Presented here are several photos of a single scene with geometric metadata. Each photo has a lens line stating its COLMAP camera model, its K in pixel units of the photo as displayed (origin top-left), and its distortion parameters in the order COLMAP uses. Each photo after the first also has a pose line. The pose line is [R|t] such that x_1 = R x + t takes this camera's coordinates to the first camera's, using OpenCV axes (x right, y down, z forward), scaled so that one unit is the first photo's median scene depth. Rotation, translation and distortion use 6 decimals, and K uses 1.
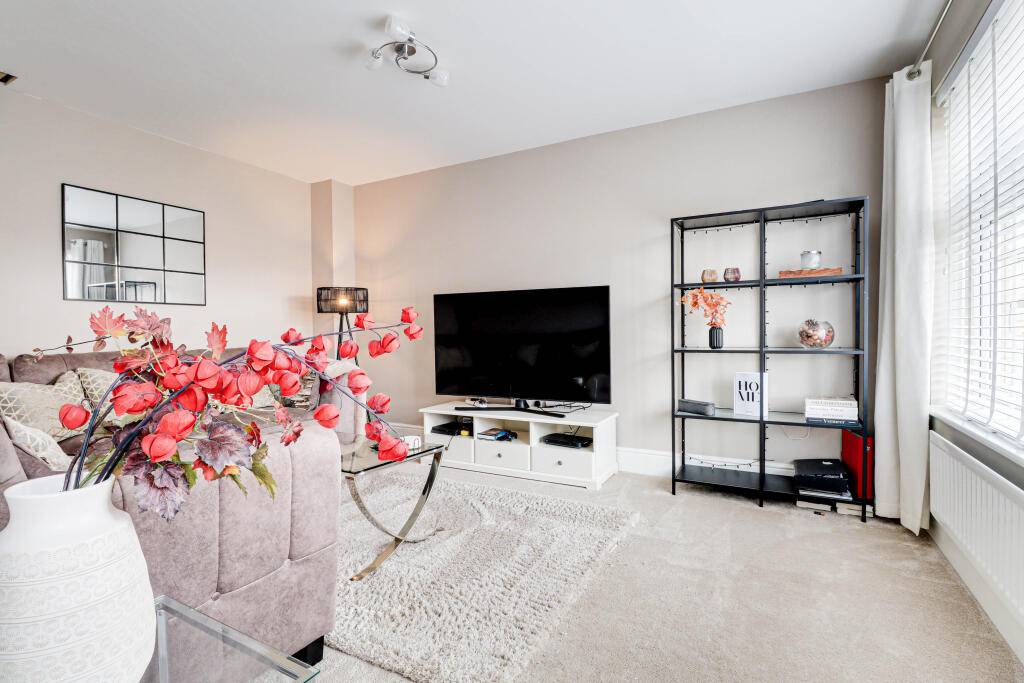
lens RADIAL K [[486.6, 0, 512.0], [0, 486.6, 341.5], [0, 0, 1]] dist [0.000939, 0.000007]
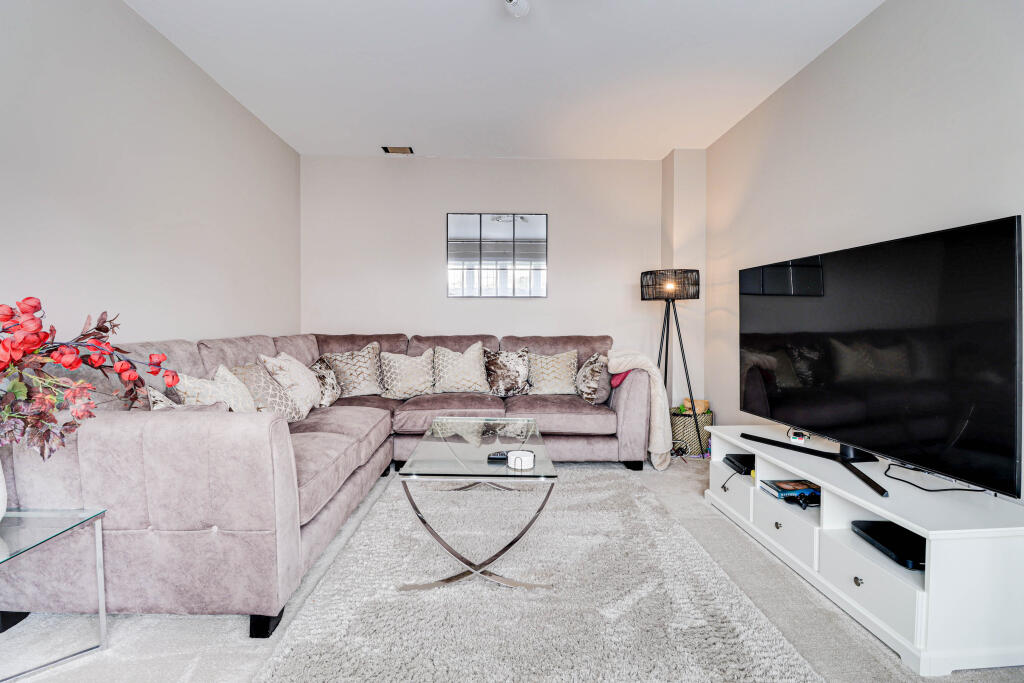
lens RADIAL K [[477.0, 0, 512.0], [0, 477.0, 341.5], [0, 0, 1]] dist [-0.016942, -0.000385]
pose [[0.506113, 0.043071, -0.861391, 0.275198], [-0.024718, 0.999066, 0.035431, -0.008723], [0.862113, 0.003360, 0.506706, 0.364202]]
